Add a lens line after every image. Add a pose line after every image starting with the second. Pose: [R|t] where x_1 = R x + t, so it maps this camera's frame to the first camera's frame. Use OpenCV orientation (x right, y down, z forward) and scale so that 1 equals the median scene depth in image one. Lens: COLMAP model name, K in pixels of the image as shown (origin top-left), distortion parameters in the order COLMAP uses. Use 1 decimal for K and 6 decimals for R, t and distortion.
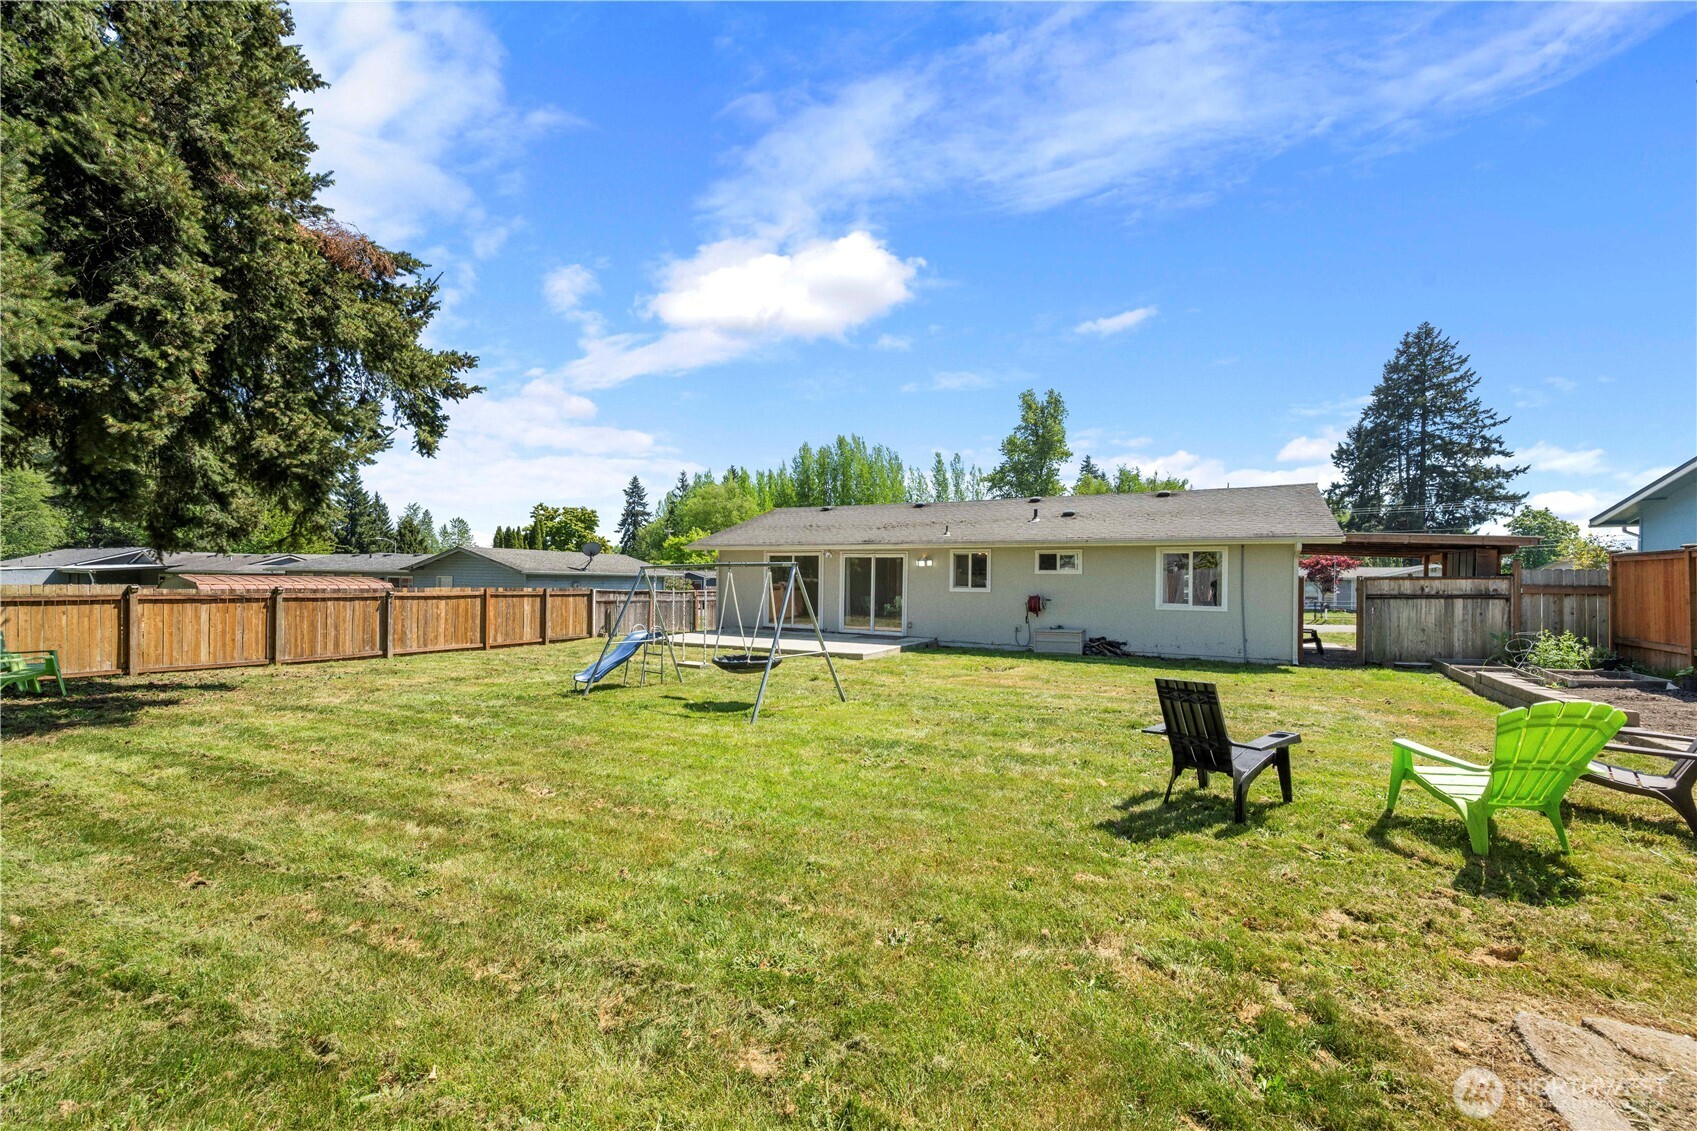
lens RADIAL K [[684.4, 0, 847.0], [0, 684.4, 571.9], [0, 0, 1]] dist [-0.003395, 0.000235]
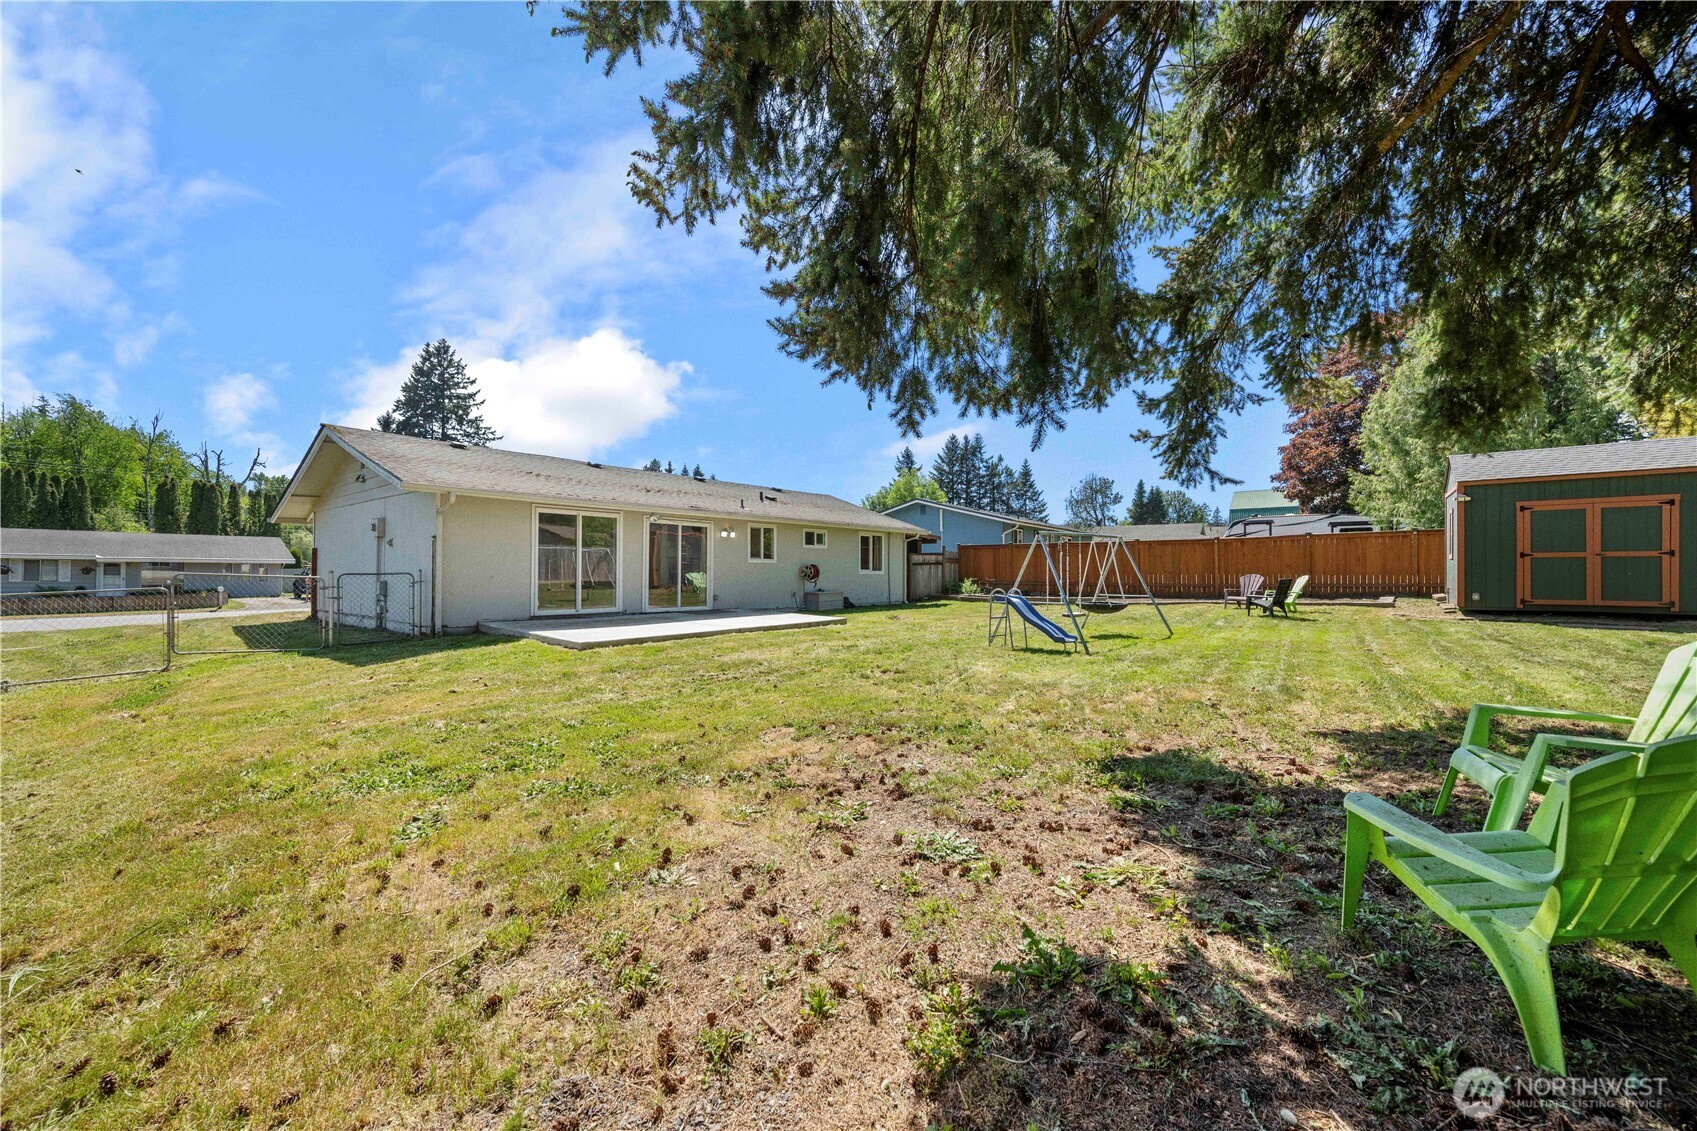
lens RADIAL K [[668.6, 0, 847.4], [0, 668.6, 569.4], [0, 0, 1]] dist [0.000558, 0.000291]
pose [[0.189949, -0.009107, 0.981752, -0.784943], [-0.009901, 0.999888, 0.011191, 0.024850], [-0.981744, -0.011846, 0.189838, 0.622983]]
